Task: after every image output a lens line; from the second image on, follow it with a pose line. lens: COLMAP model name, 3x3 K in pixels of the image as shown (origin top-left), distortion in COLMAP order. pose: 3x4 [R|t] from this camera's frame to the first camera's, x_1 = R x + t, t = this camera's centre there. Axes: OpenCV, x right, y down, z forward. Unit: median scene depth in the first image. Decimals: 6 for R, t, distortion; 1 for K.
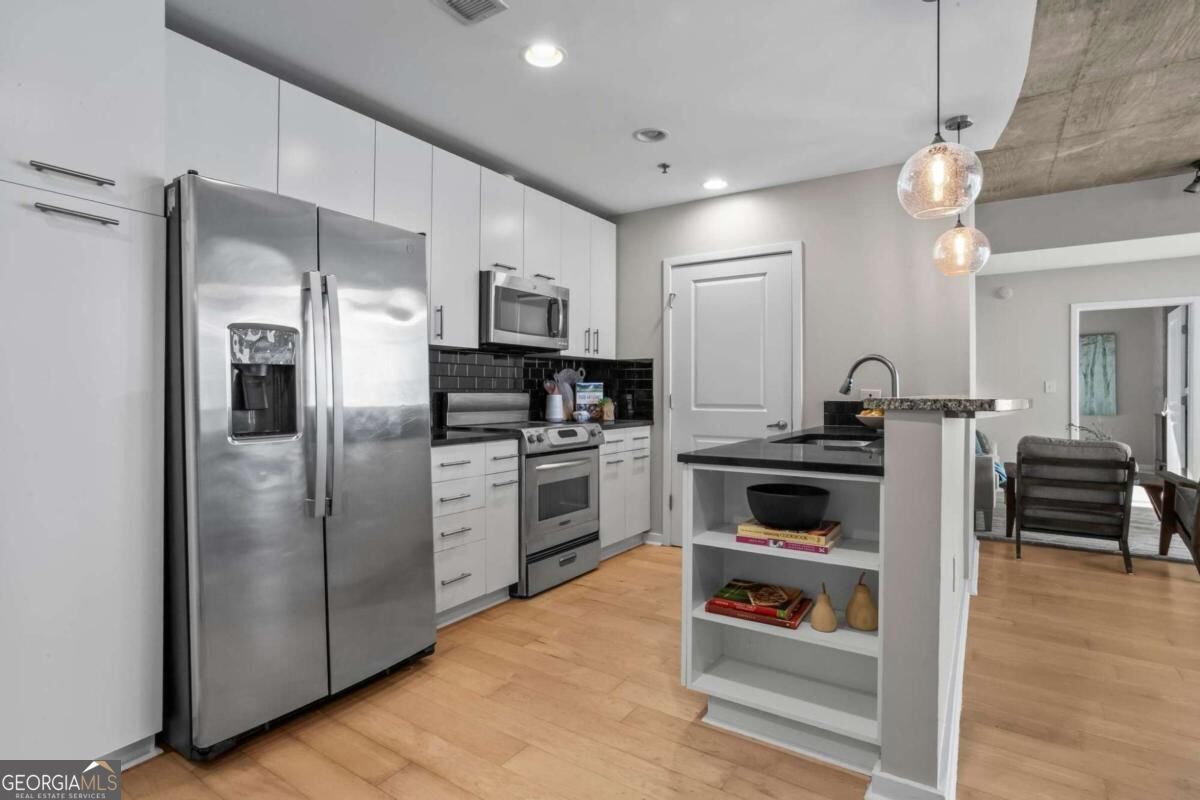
lens RADIAL K [[599.6, 0, 597.5], [0, 599.6, 392.1], [0, 0, 1]] dist [-0.030935, 0.020961]
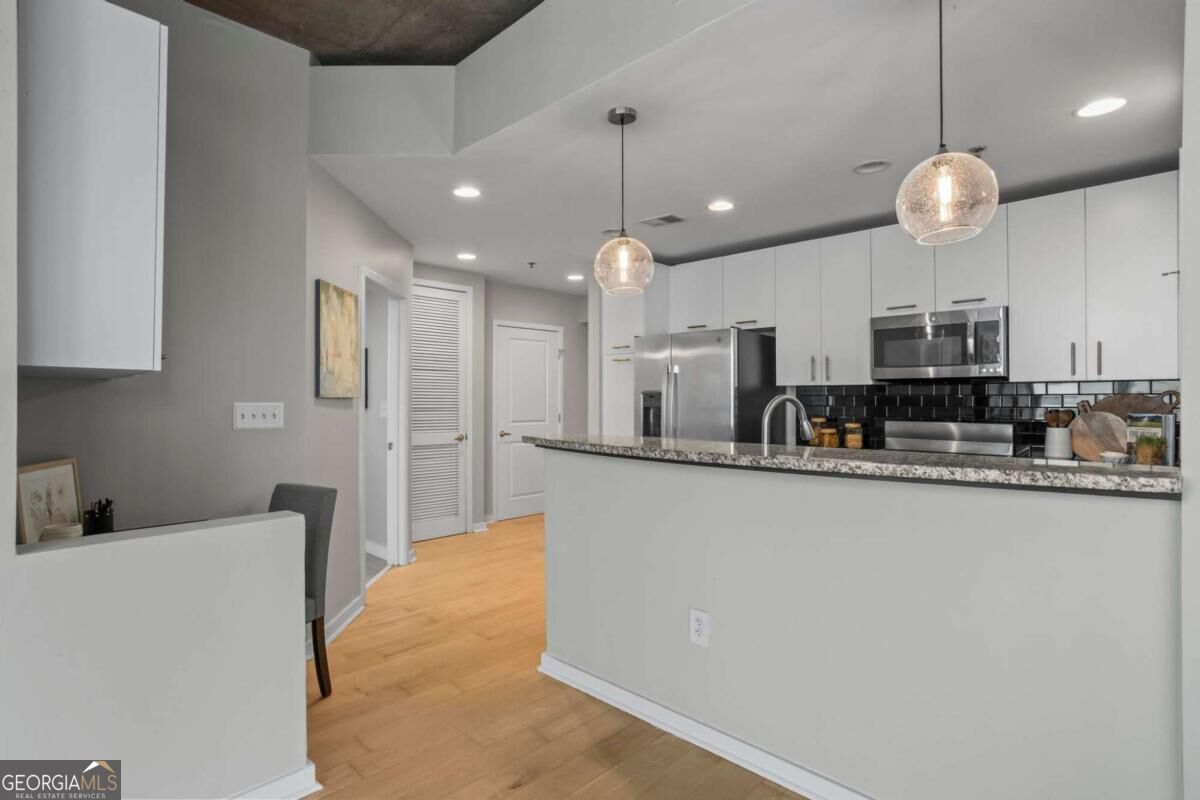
lens RADIAL K [[657.1, 0, 600.0], [0, 657.1, 400.0], [0, 0, 1]] dist [-0.046369, 0.000287]
pose [[-0.217814, 0.000780, -0.975990, 0.964419], [-0.004614, 0.999988, 0.001829, -0.033784], [0.975979, 0.004901, -0.217808, 0.622746]]
